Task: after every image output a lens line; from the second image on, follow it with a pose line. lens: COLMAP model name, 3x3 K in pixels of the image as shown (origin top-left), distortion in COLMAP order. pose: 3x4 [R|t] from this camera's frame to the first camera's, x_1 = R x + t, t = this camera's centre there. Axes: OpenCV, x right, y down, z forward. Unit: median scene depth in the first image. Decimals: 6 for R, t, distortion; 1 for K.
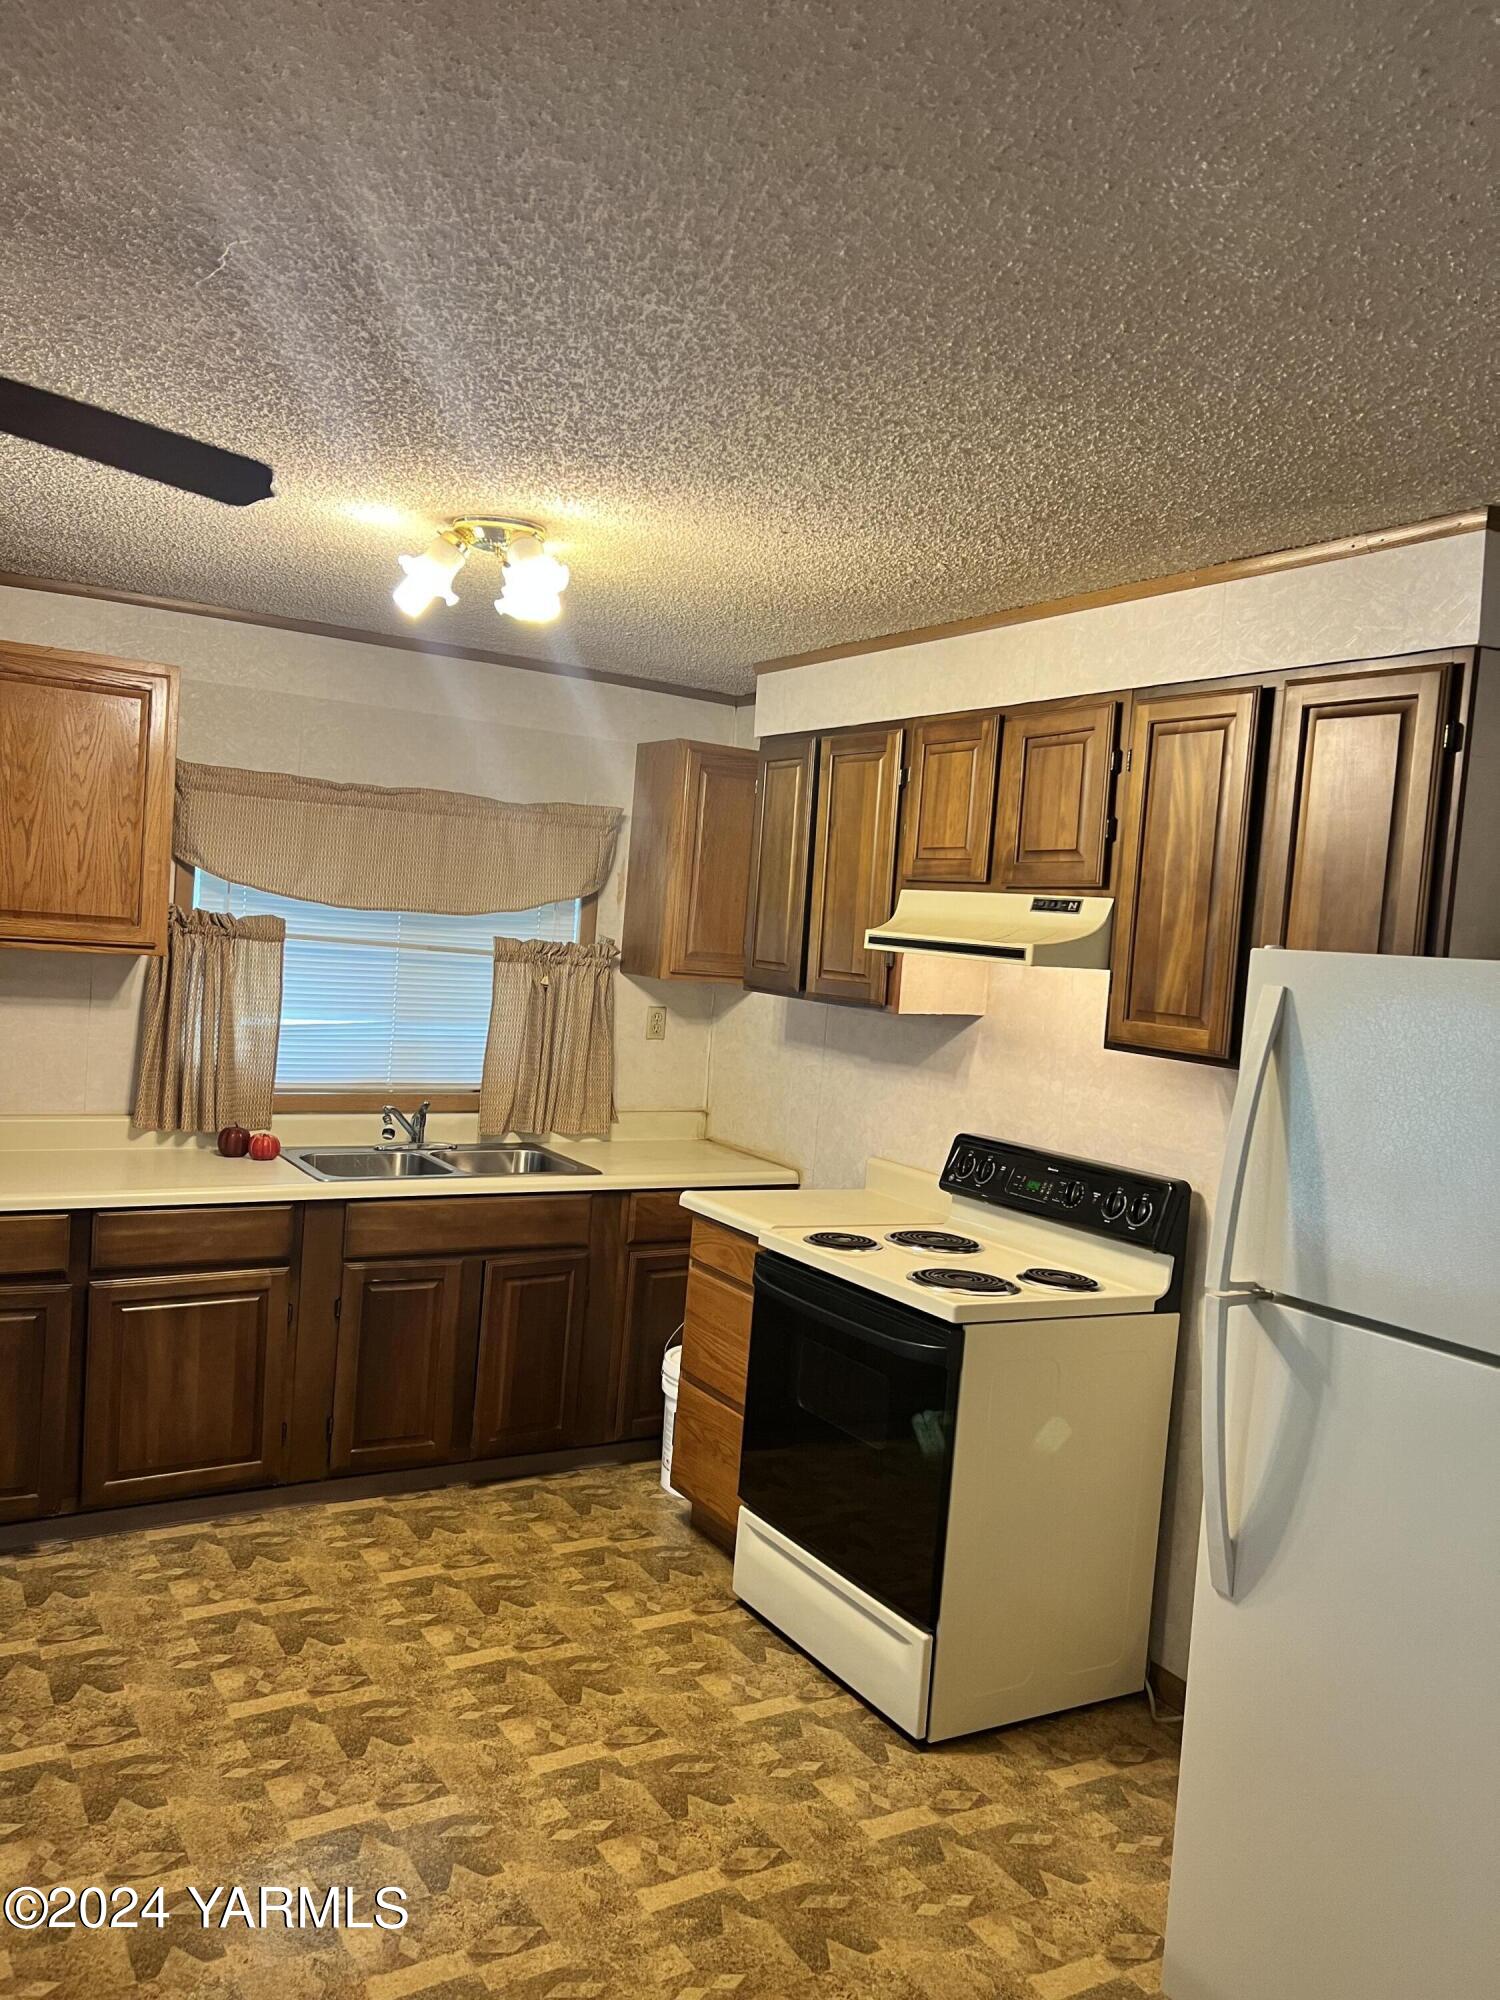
lens RADIAL K [[1509.0, 0, 692.9], [0, 1509.0, 1015.7], [0, 0, 1]] dist [0.063645, -0.037936]
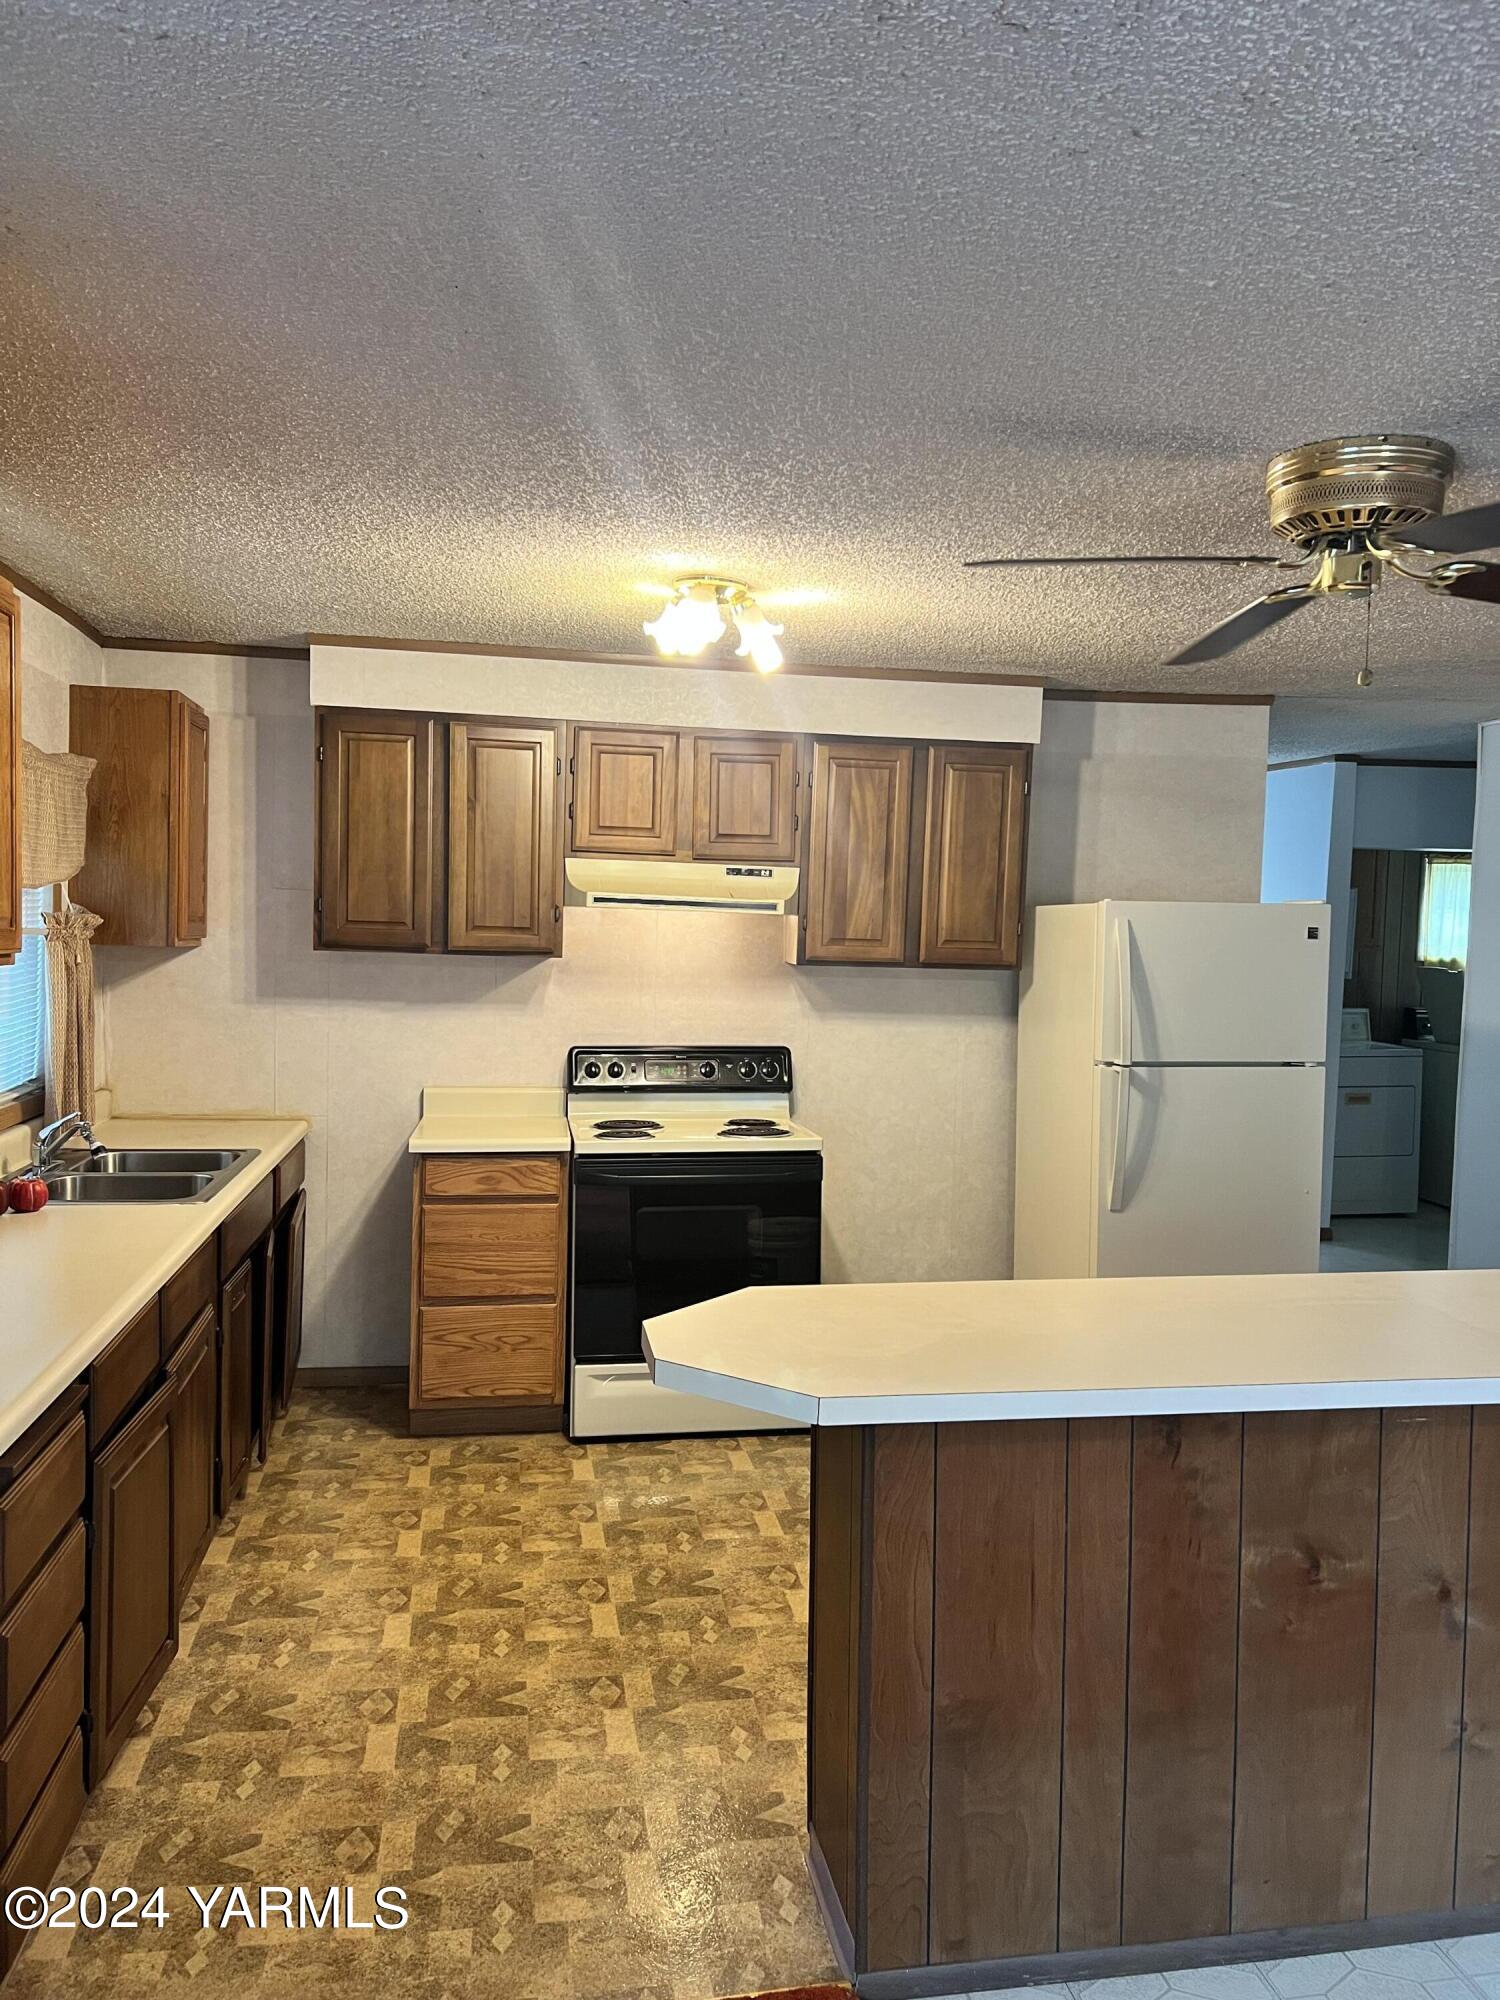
lens RADIAL K [[1509.0, 0, 755.5], [0, 1509.0, 1021.0], [0, 0, 1]] dist [0.063645, -0.037936]
pose [[0.360802, -0.121041, 0.924754, -0.946332], [0.058174, 0.992532, 0.107216, -0.072129], [-0.930826, 0.015113, 0.365149, 0.385337]]
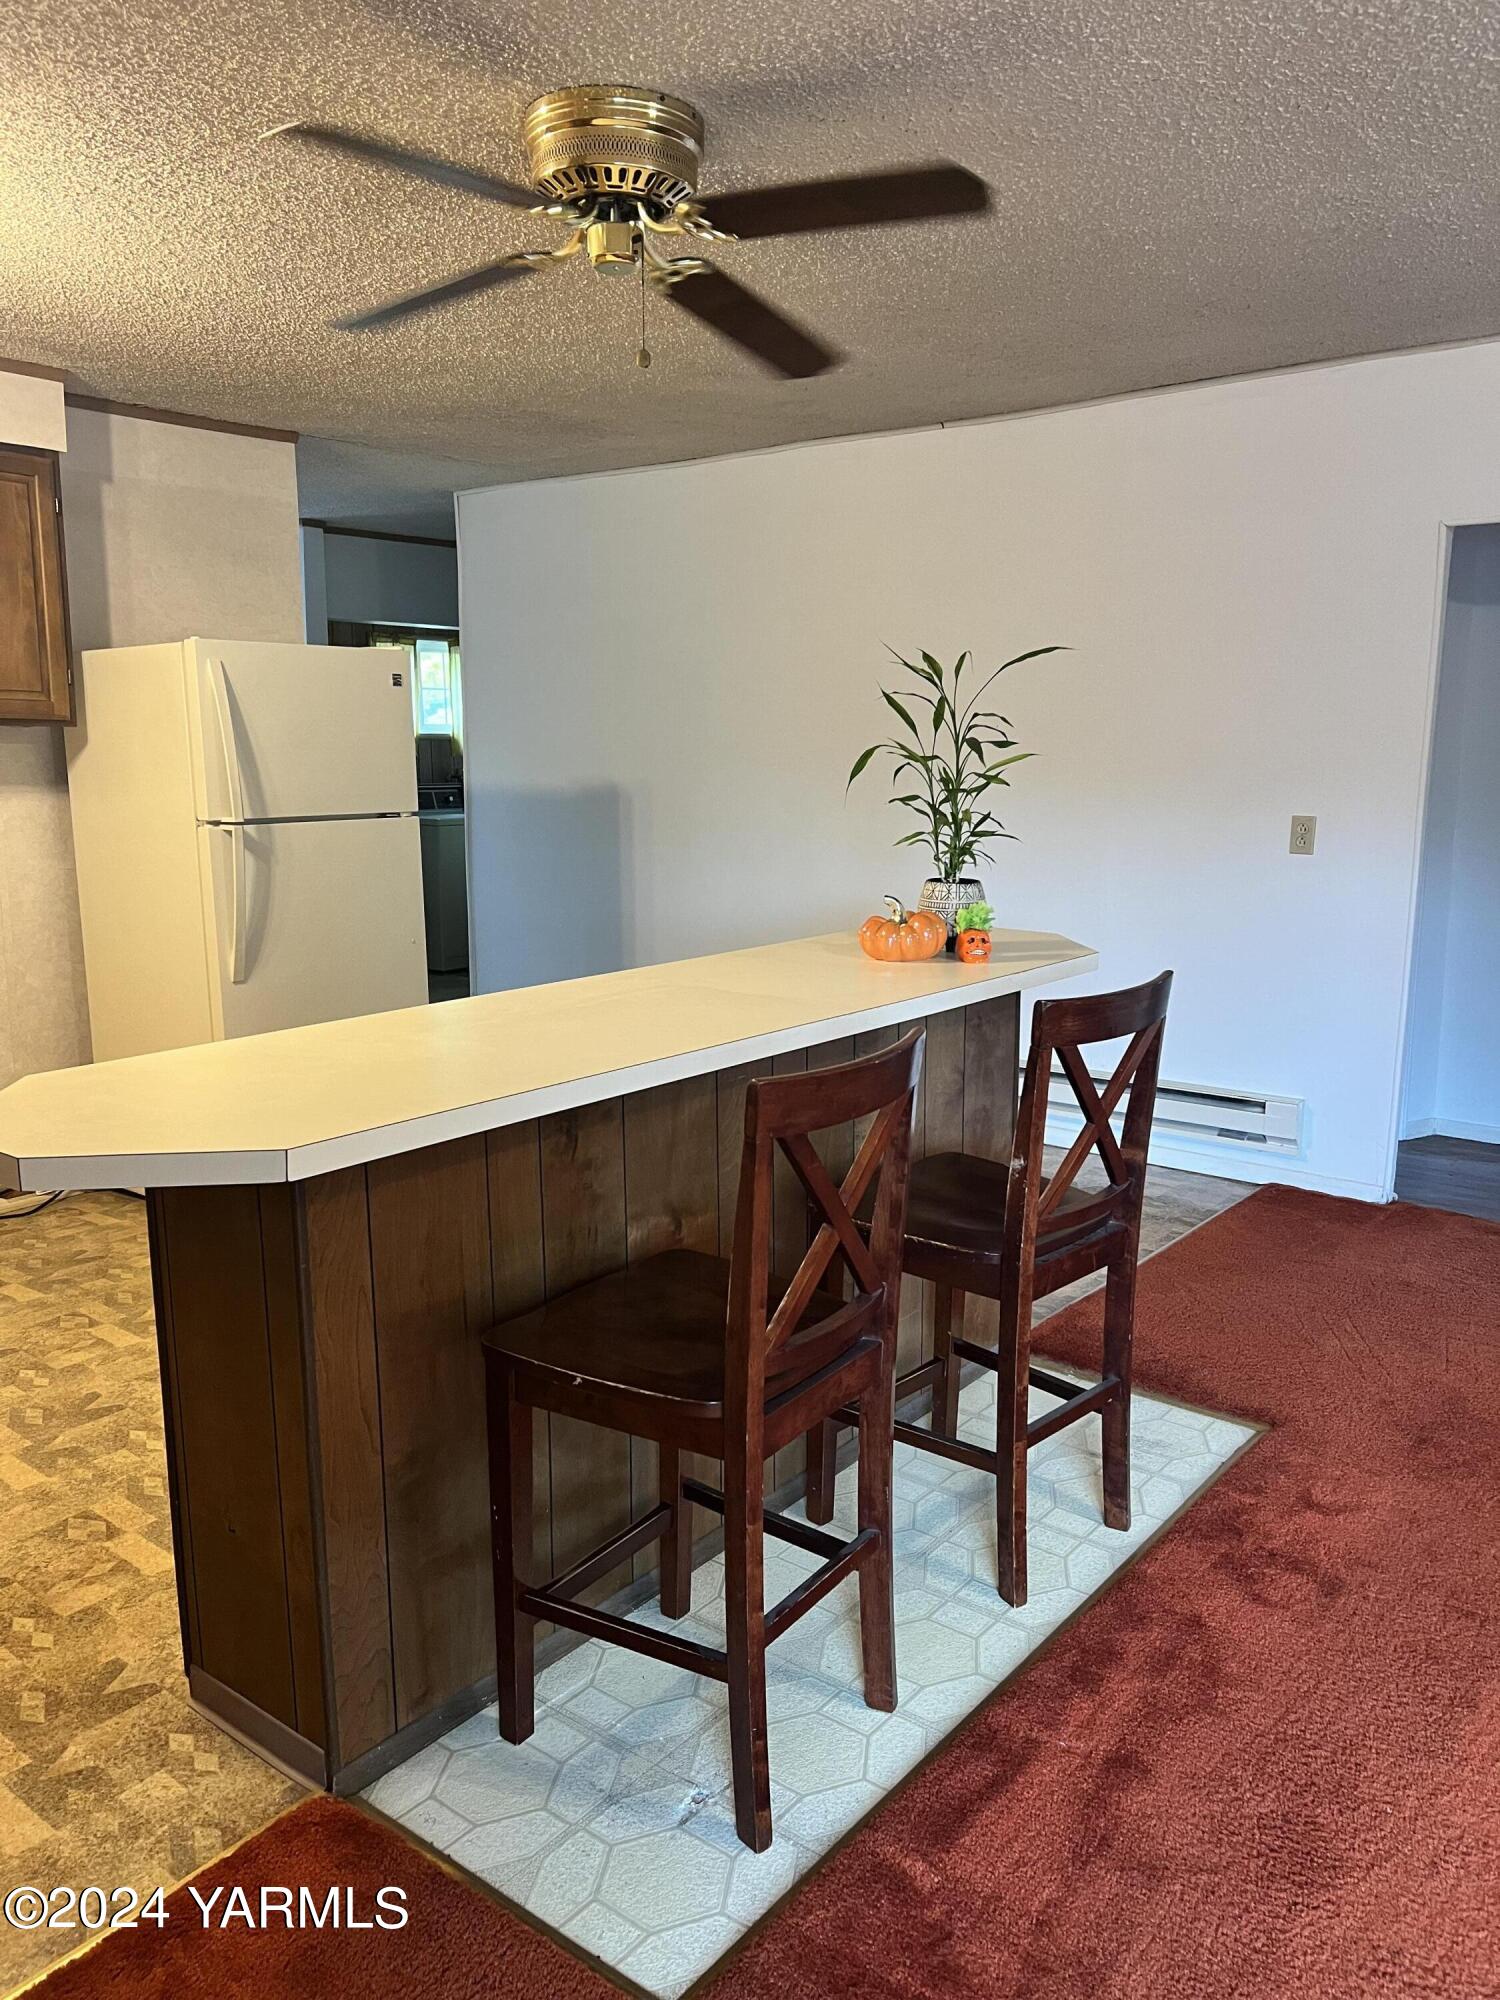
lens RADIAL K [[1509.0, 0, 743.8], [0, 1509.0, 999.7], [0, 0, 1]] dist [0.063645, -0.037936]
pose [[-0.332079, -0.226296, 0.915704, -0.905701], [0.037579, 0.966850, 0.252563, -0.034254], [-0.942503, 0.118282, -0.312567, 0.558802]]
